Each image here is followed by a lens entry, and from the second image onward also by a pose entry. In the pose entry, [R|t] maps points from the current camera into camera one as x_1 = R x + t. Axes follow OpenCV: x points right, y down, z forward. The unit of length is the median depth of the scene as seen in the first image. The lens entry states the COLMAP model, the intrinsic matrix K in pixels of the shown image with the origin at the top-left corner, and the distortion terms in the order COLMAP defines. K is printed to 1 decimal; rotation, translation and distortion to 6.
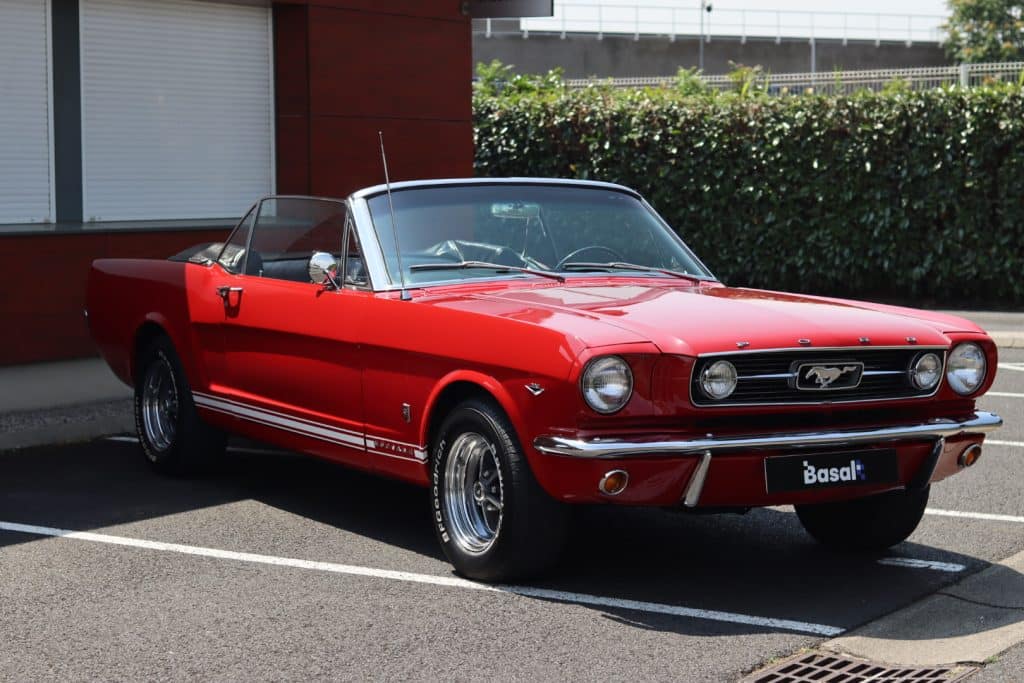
lens RADIAL K [[2376.5, 0, 512.0], [0, 2376.5, 341.5], [0, 0, 1]] dist [-0.107231, 0.326372]
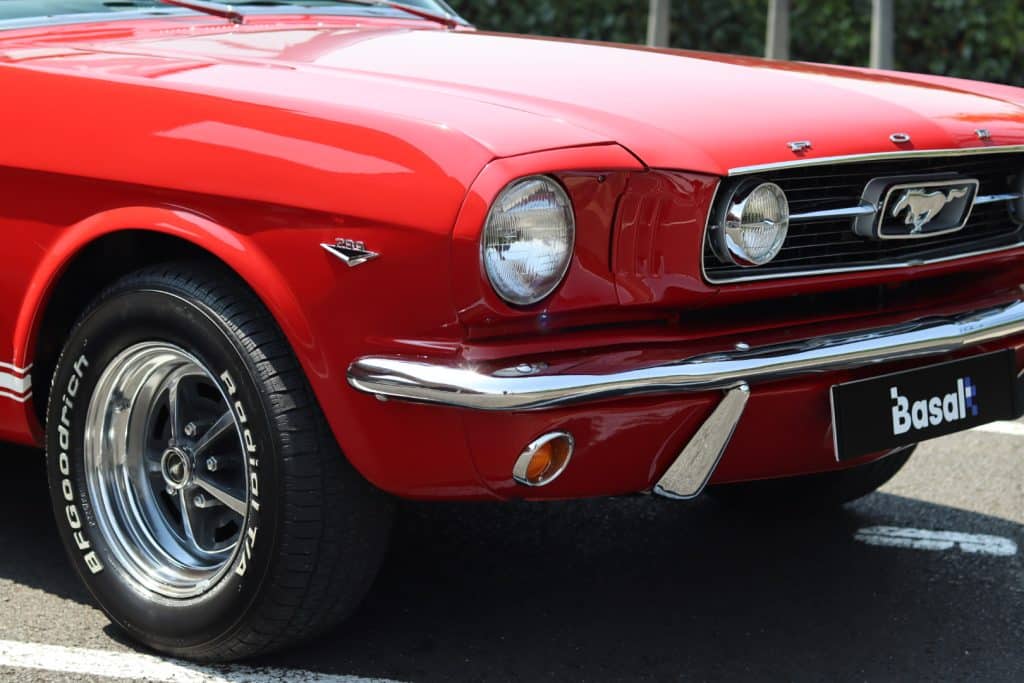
lens RADIAL K [[2376.5, 0, 512.0], [0, 2376.5, 341.5], [0, 0, 1]] dist [-0.107231, 0.326372]
pose [[0.952181, -0.036613, 0.303333, -0.094467], [0.008388, 0.995552, 0.093836, -0.004583], [-0.305420, -0.086804, 0.948253, 0.563397]]
